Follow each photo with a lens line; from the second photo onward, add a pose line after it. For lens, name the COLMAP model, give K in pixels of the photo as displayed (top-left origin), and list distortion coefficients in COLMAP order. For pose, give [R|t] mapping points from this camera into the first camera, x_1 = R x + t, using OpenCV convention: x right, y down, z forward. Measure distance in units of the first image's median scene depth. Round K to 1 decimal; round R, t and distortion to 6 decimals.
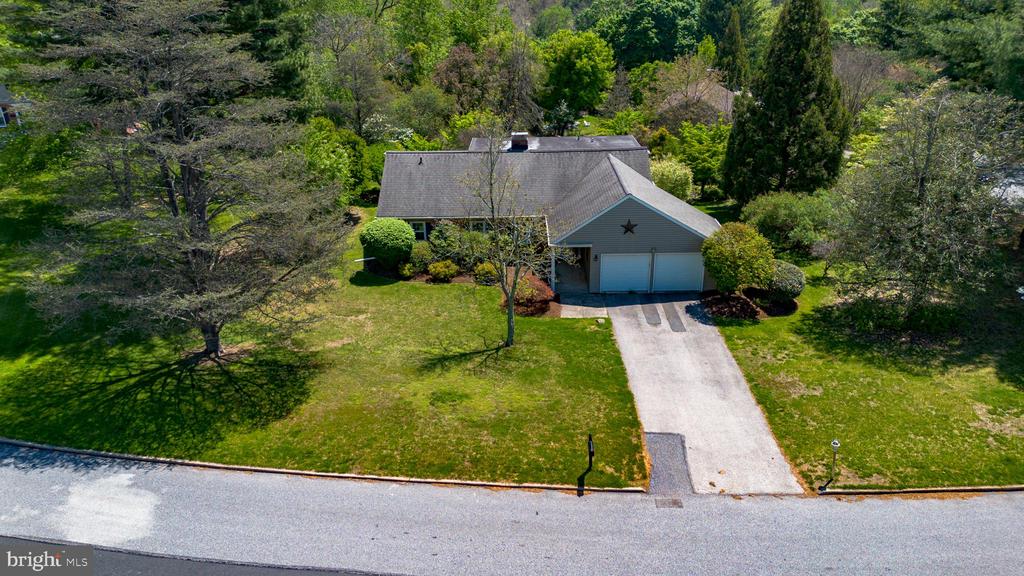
lens RADIAL K [[721.7, 0, 512.4], [0, 721.7, 295.8], [0, 0, 1]] dist [0.065465, -0.066422]
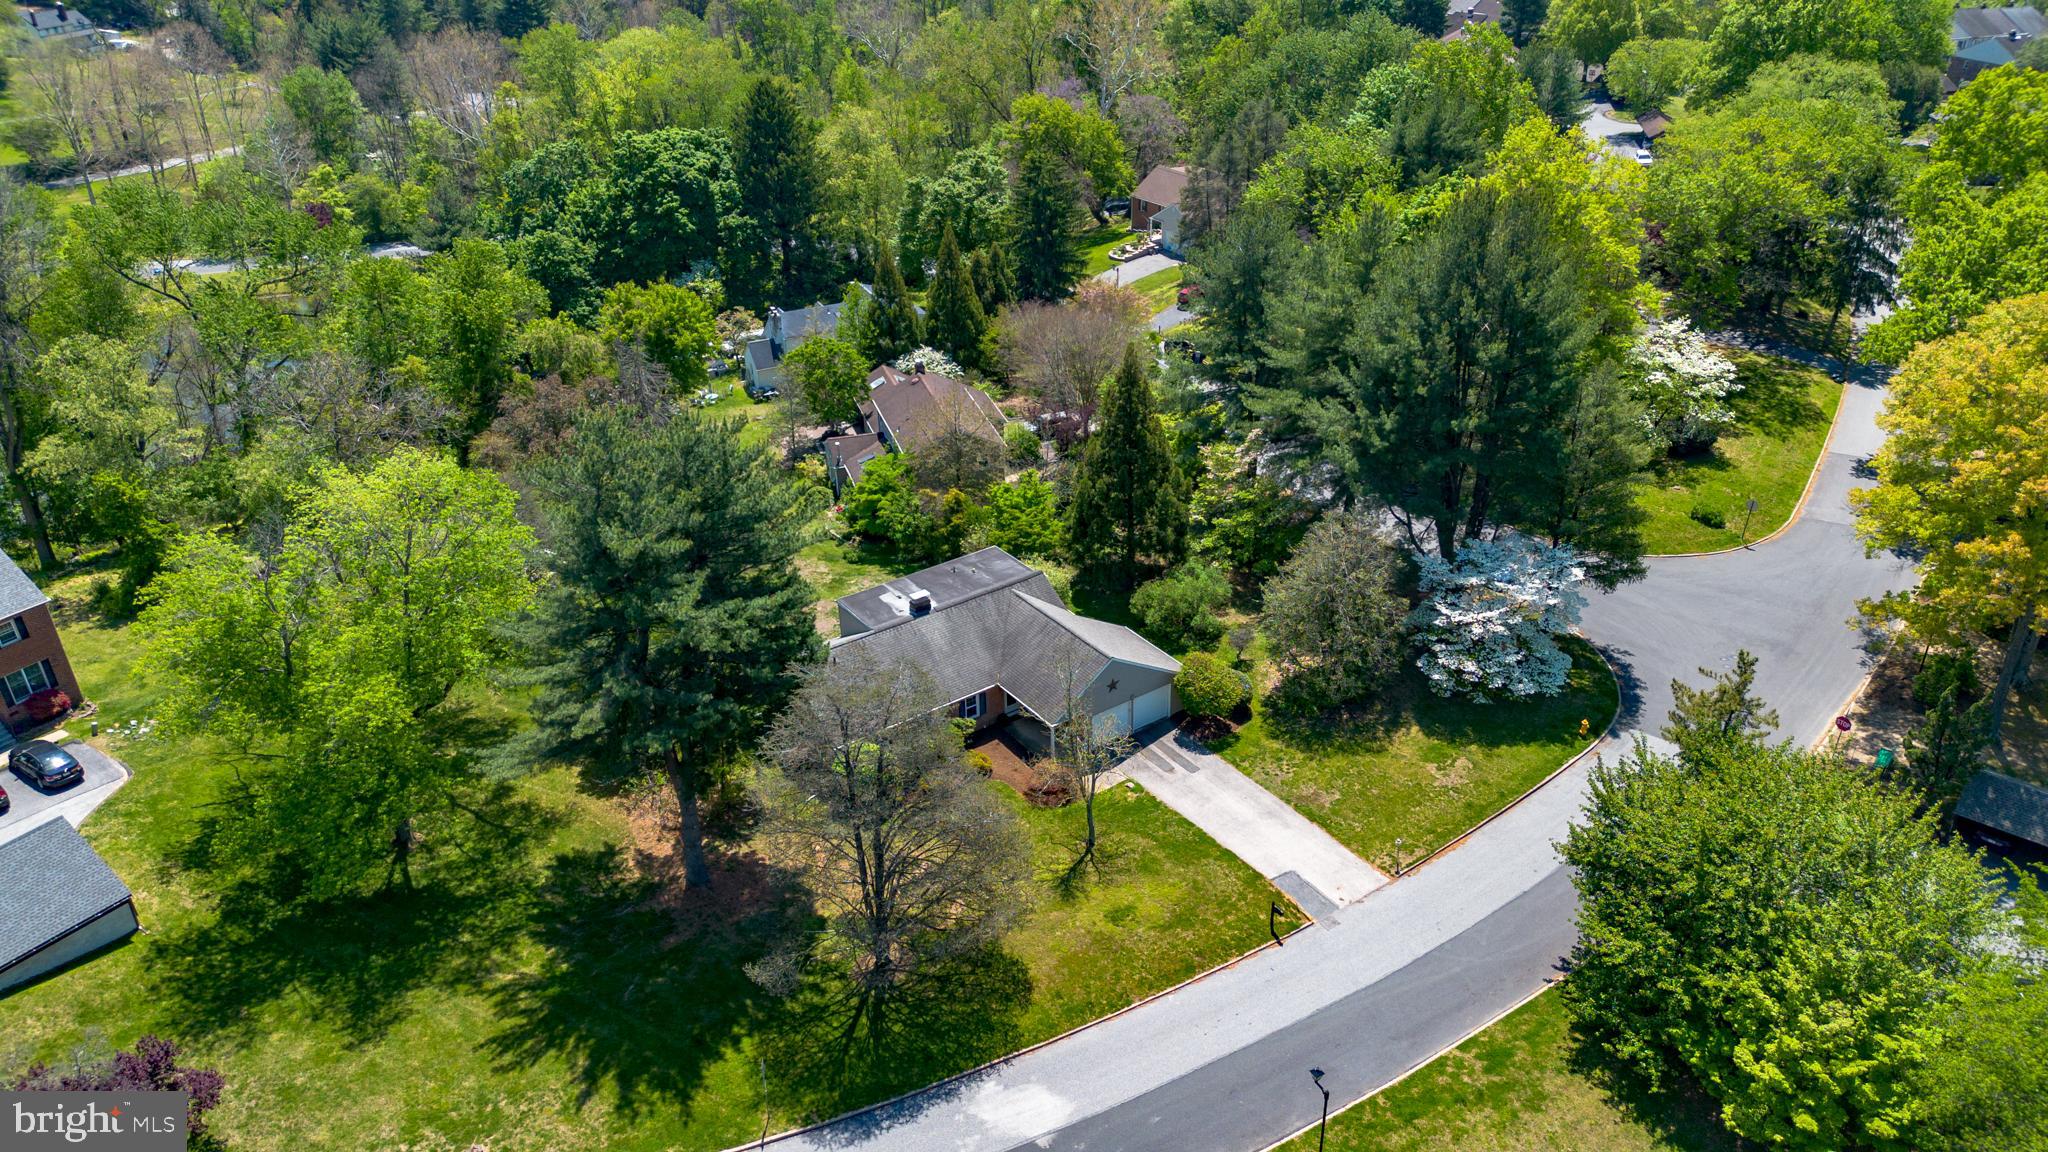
lens RADIAL K [[1443.4, 0, 1029.5], [0, 1443.4, 577.6], [0, 0, 1]] dist [0.065465, -0.066422]
pose [[0.813131, -0.283958, 0.508119, -1.183429], [0.243208, 0.958827, 0.146632, -0.723342], [-0.528836, 0.004347, 0.848713, -0.866711]]
